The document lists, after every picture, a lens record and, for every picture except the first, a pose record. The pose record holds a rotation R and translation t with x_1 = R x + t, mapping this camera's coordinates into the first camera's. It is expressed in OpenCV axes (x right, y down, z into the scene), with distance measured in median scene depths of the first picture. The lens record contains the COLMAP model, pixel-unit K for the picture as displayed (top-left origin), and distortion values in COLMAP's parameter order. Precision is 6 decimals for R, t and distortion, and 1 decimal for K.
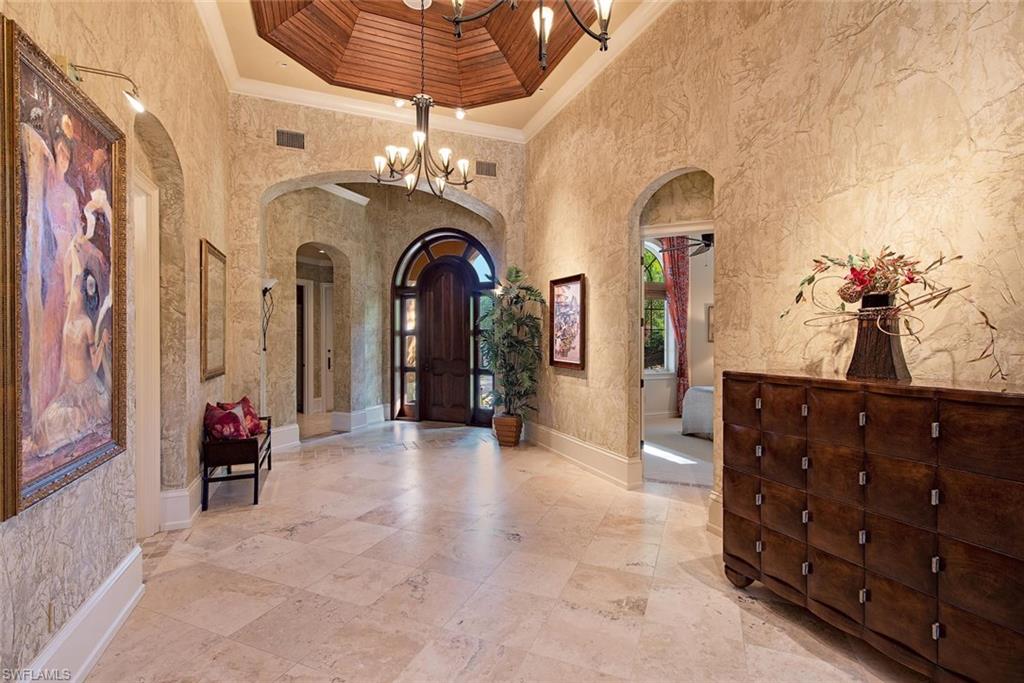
lens RADIAL K [[471.4, 0, 514.9], [0, 471.4, 343.6], [0, 0, 1]] dist [0.003891, -0.000037]
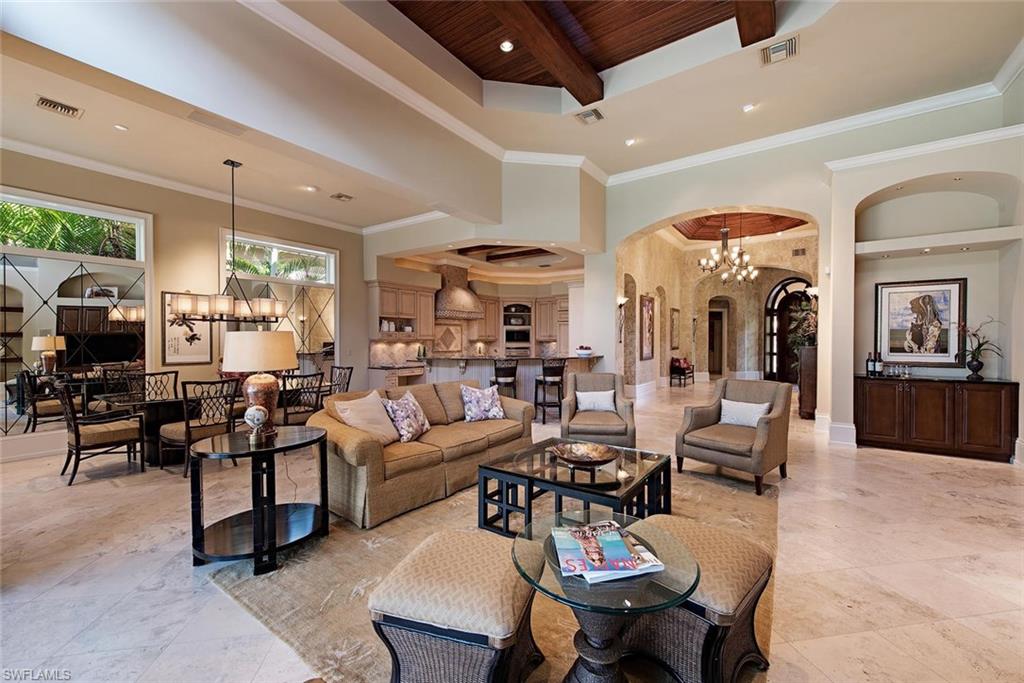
lens RADIAL K [[411.0, 0, 512.5], [0, 411.0, 343.8], [0, 0, 1]] dist [-0.000008, 0.000000]
pose [[0.542095, 0.009496, -0.840264, 0.829613], [-0.007889, 0.999950, 0.006212, 0.018653], [0.840280, 0.003261, 0.542142, -1.074788]]
